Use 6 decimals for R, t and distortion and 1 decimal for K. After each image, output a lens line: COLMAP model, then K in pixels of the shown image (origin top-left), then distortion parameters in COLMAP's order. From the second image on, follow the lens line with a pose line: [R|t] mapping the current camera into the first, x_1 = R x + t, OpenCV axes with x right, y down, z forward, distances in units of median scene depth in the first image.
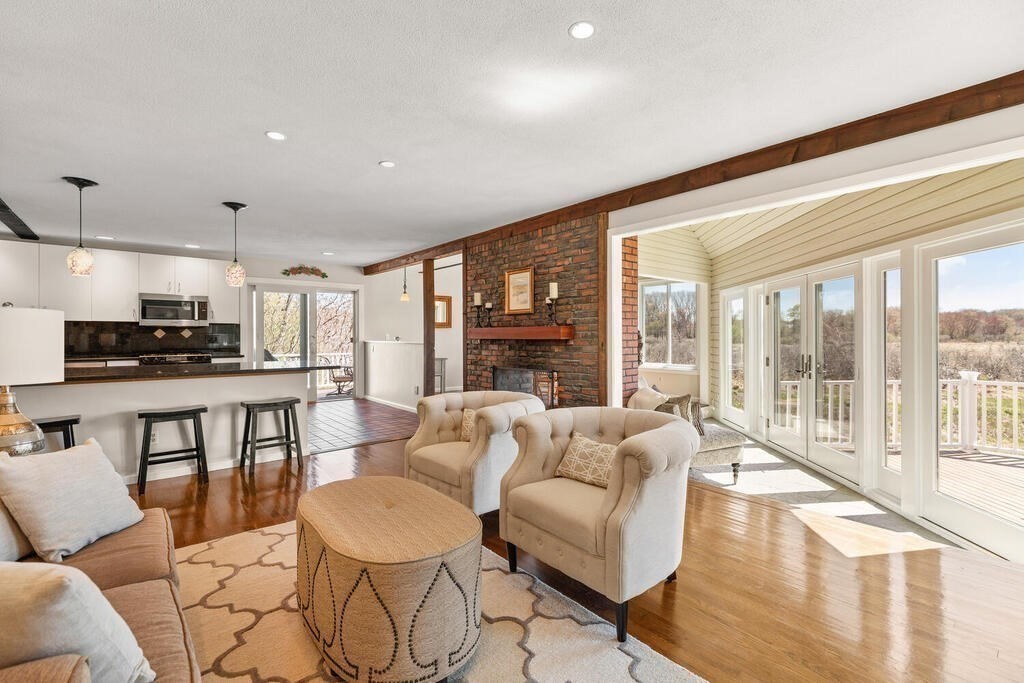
lens RADIAL K [[467.4, 0, 511.8], [0, 467.4, 335.7], [0, 0, 1]] dist [0.010647, -0.000502]
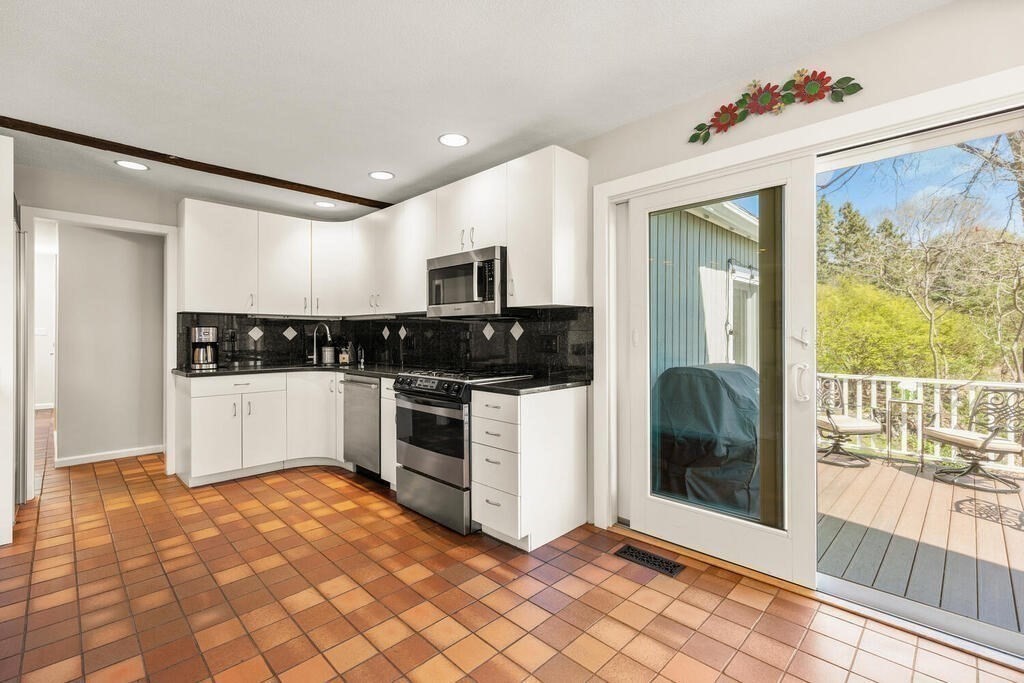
lens RADIAL K [[467.4, 0, 512.7], [0, 467.4, 336.8], [0, 0, 1]] dist [0.010647, -0.000502]
pose [[0.099971, 0.004832, -0.994979, -0.177057], [-0.001175, 0.999988, 0.004738, -0.001291], [0.994990, 0.000696, 0.099976, 0.814372]]
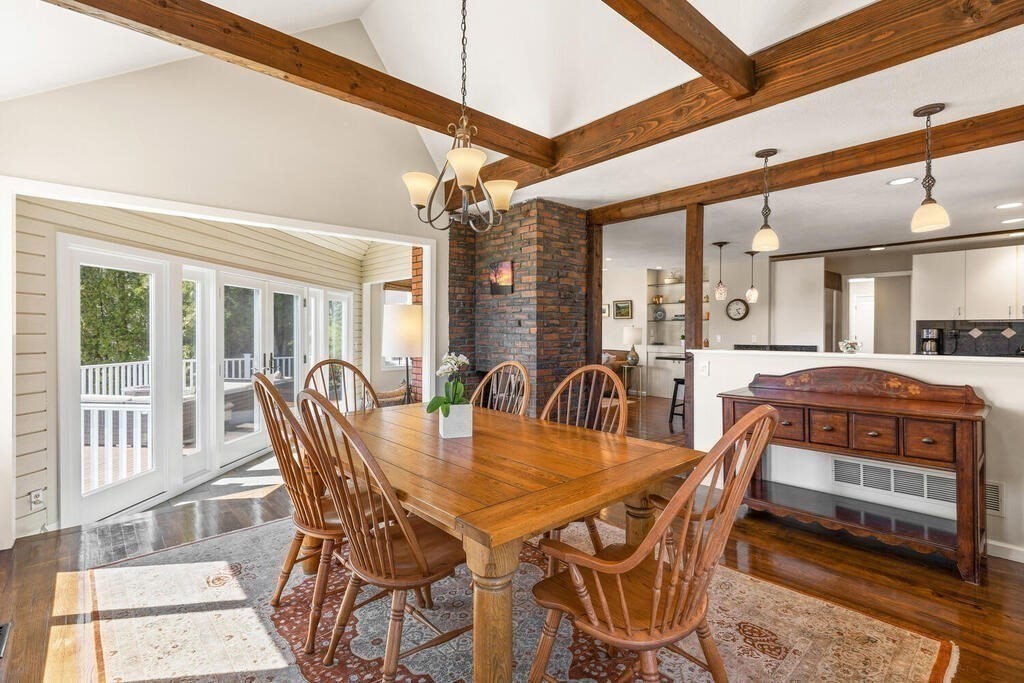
lens RADIAL K [[467.4, 0, 508.3], [0, 467.4, 338.4], [0, 0, 1]] dist [0.010647, -0.000502]
pose [[-0.999229, 0.002408, -0.039179, 0.059556], [0.001759, 0.999861, 0.016579, -0.007497], [0.039213, 0.016497, -0.999095, 1.332099]]
